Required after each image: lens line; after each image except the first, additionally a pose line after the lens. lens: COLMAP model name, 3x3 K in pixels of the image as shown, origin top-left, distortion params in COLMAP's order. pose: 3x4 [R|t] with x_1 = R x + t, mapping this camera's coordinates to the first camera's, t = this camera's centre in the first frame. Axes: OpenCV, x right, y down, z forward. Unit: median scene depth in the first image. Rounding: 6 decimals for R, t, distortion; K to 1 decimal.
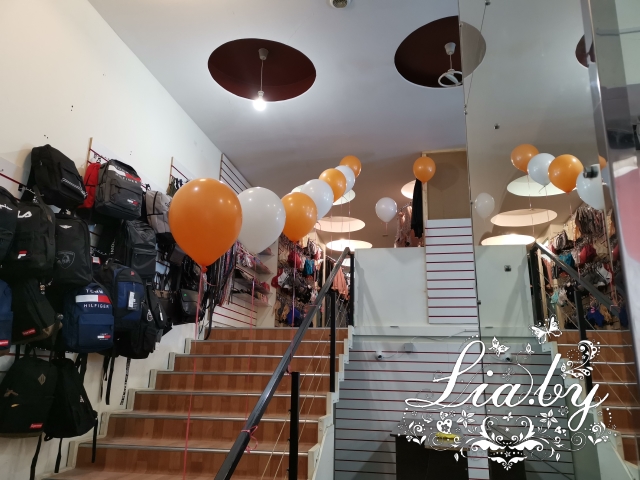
lens RADIAL K [[494.6, 0, 323.0], [0, 494.6, 240.4], [0, 0, 1]] dist [0.067230, -0.065301]
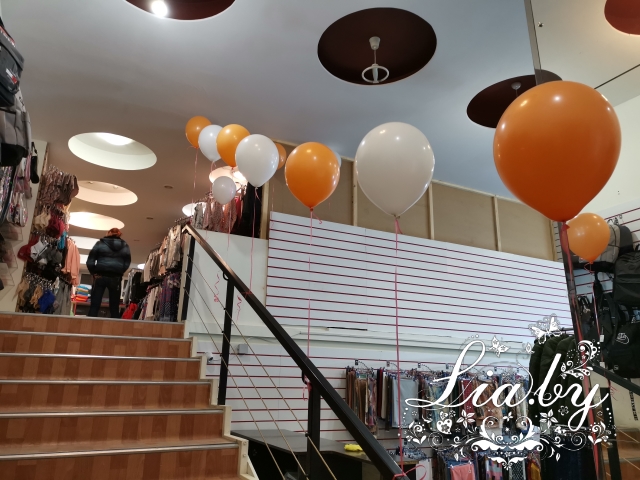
lens RADIAL K [[492.0, 0, 320.6], [0, 492.0, 247.0], [0, 0, 1]] dist [-0.003596, -0.003306]
pose [[0.767995, 0.155209, 0.621364, -0.284829], [-0.161718, 0.985748, -0.046347, 0.053021], [-0.619702, -0.064892, 0.782150, 0.234386]]
